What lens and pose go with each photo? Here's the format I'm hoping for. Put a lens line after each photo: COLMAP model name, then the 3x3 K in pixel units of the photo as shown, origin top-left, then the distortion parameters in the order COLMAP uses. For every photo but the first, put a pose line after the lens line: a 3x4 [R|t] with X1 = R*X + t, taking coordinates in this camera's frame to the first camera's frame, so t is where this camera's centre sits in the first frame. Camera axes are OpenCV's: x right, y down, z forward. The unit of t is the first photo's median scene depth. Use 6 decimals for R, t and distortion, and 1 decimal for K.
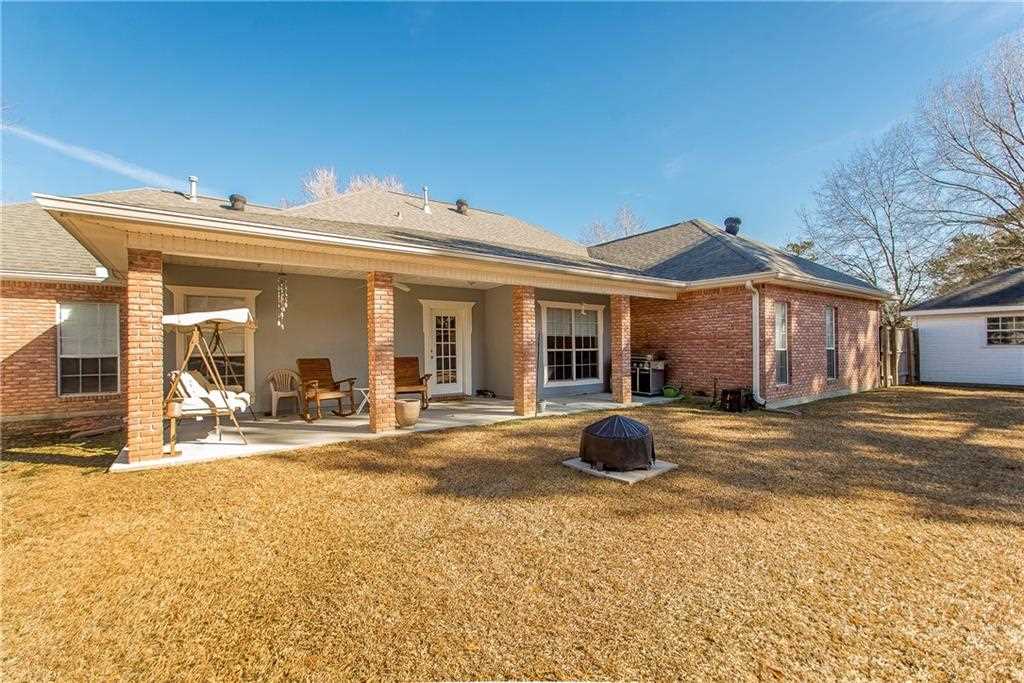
lens RADIAL K [[443.1, 0, 509.0], [0, 443.1, 343.3], [0, 0, 1]] dist [0.008602, -0.000829]
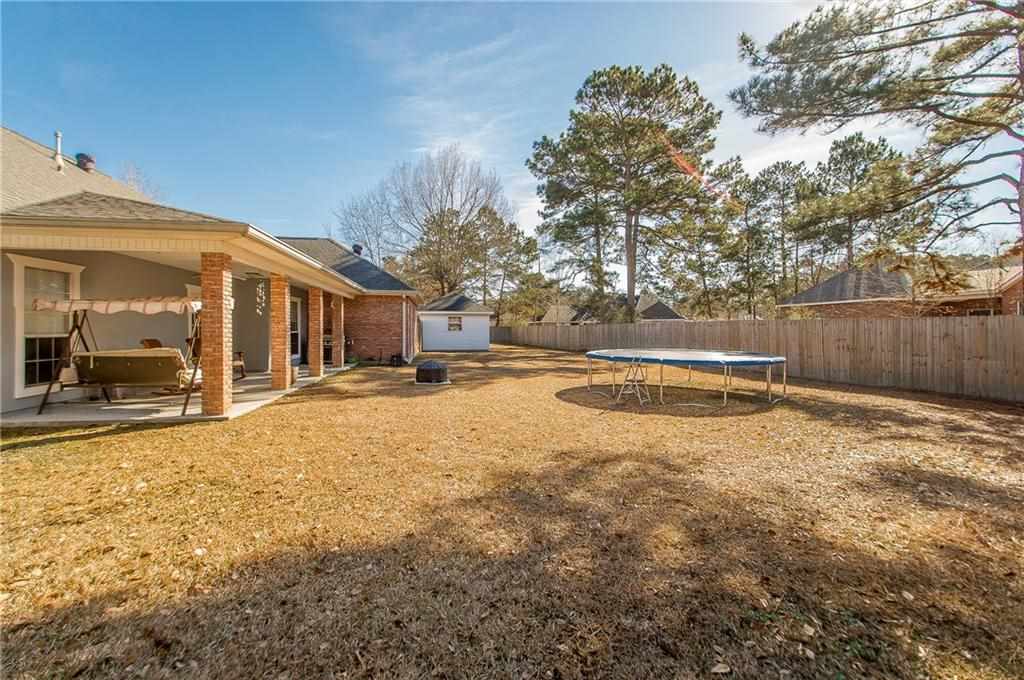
lens RADIAL K [[443.1, 0, 516.5], [0, 443.1, 333.3], [0, 0, 1]] dist [0.008602, -0.000829]
pose [[0.428607, 0.000787, 0.903491, -0.806772], [-0.012536, 0.999909, 0.005076, 0.003858], [-0.903404, -0.013502, 0.428578, -0.170811]]
